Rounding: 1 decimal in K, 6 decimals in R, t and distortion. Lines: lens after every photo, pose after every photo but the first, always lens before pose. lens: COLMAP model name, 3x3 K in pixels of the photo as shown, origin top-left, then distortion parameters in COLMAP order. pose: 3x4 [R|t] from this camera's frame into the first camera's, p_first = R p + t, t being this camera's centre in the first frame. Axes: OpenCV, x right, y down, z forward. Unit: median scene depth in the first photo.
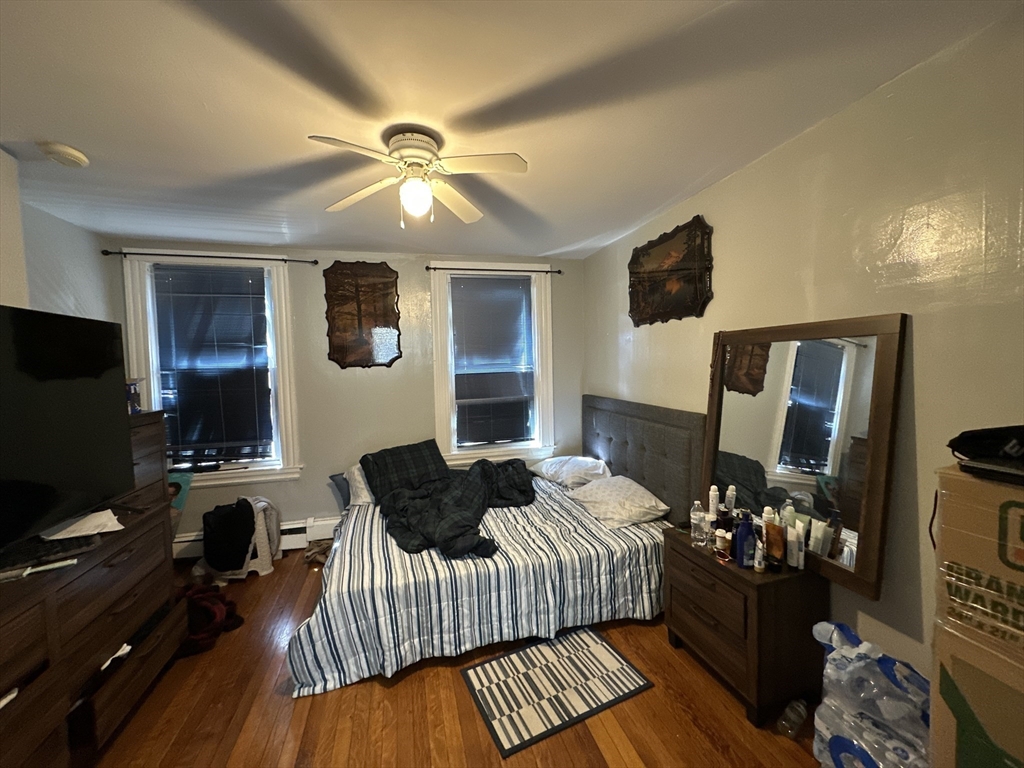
lens RADIAL K [[409.0, 0, 513.2], [0, 409.0, 383.6], [0, 0, 1]] dist [-0.002968, 0.000600]
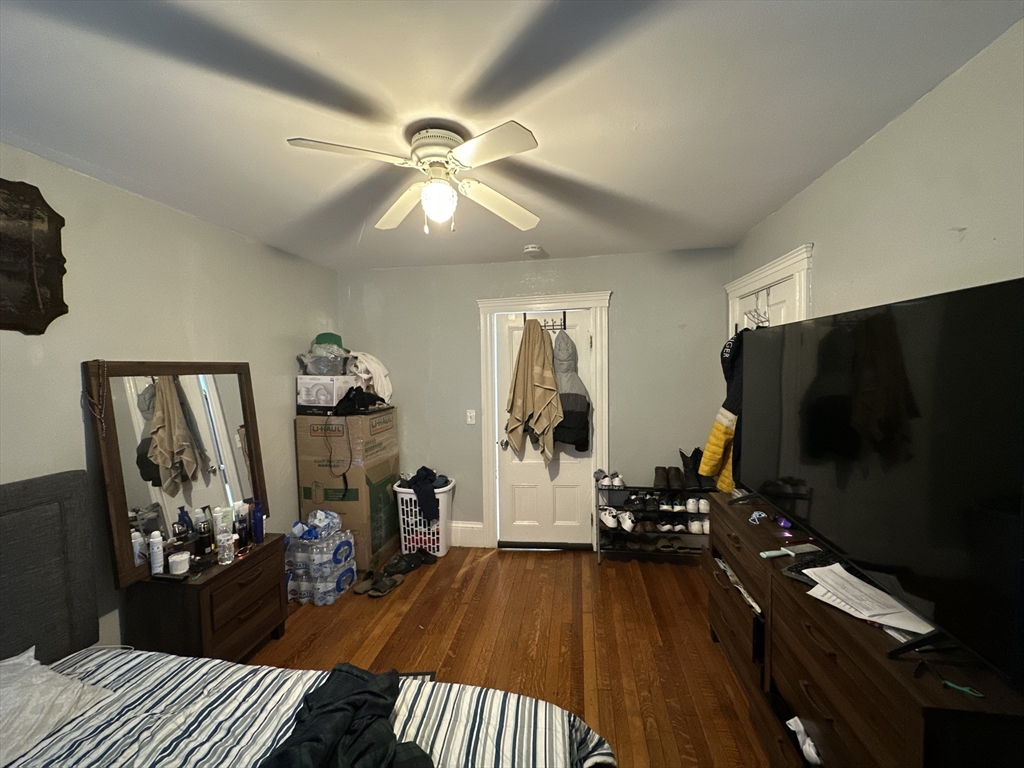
lens RADIAL K [[409.0, 0, 513.2], [0, 409.0, 383.6], [0, 0, 1]] dist [-0.002968, 0.000600]
pose [[-0.907959, 0.020486, 0.418559, -0.395064], [0.057757, 0.995390, 0.076571, -0.064019], [-0.415060, 0.093698, -0.904956, 0.940500]]
